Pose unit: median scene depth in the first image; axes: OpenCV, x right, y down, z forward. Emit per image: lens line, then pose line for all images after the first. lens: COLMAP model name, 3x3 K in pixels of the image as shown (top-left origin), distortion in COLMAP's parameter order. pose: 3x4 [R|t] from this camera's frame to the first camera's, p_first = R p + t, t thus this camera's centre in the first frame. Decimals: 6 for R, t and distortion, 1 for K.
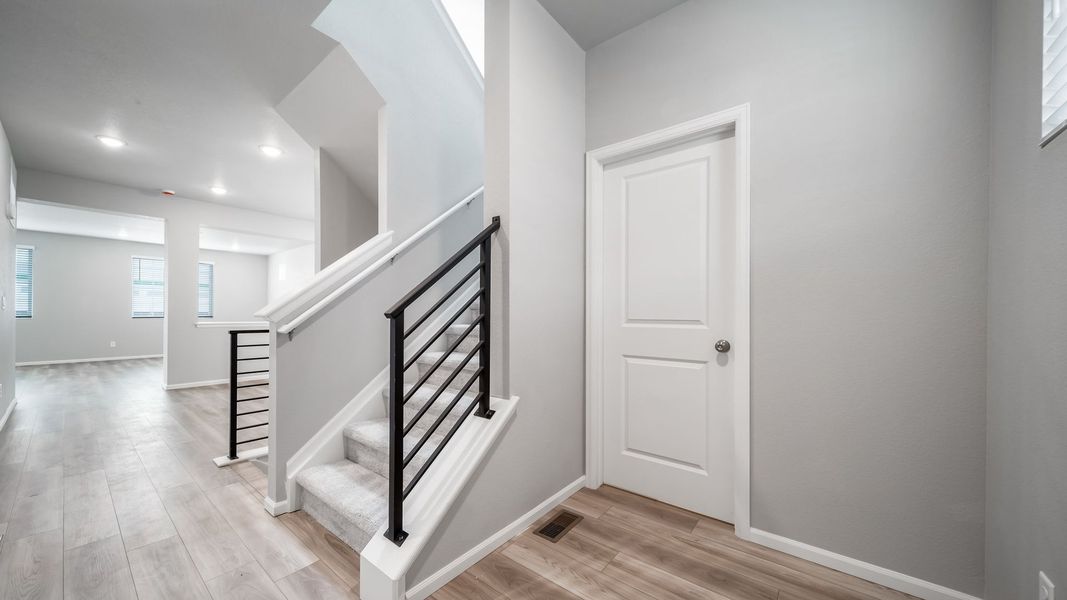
lens RADIAL K [[377.6, 0, 523.1], [0, 377.6, 314.2], [0, 0, 1]] dist [0.001296, -0.000338]
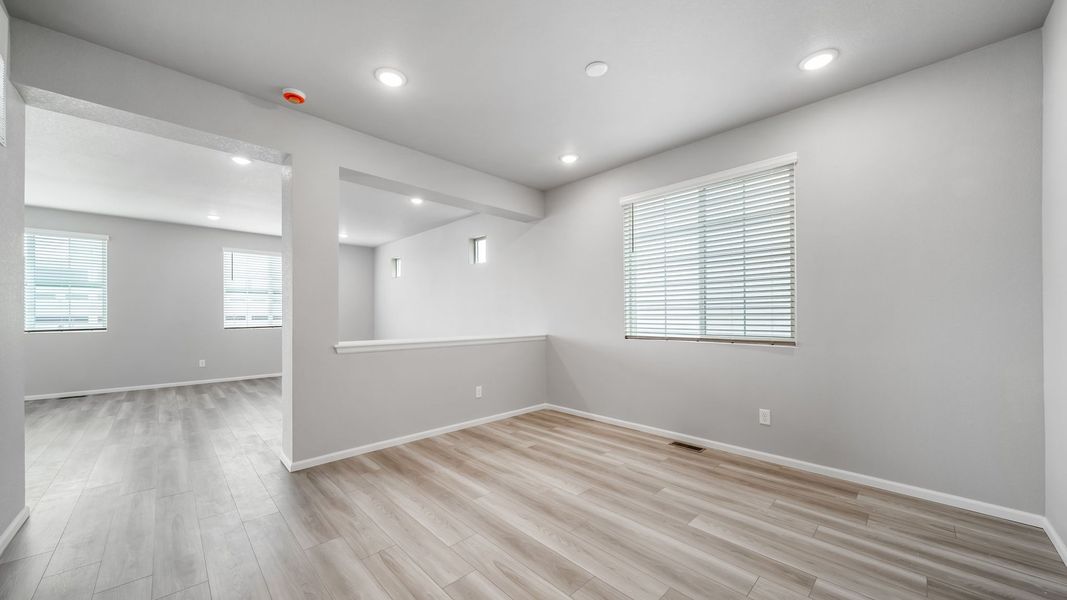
lens RADIAL K [[368.6, 0, 518.3], [0, 368.6, 315.0], [0, 0, 1]] dist [-0.000069, -0.000134]
pose [[0.993029, -0.010402, -0.117411, -0.397320], [0.010480, 0.999945, 0.000048, -0.013457], [0.117404, -0.001278, 0.993083, 0.367862]]
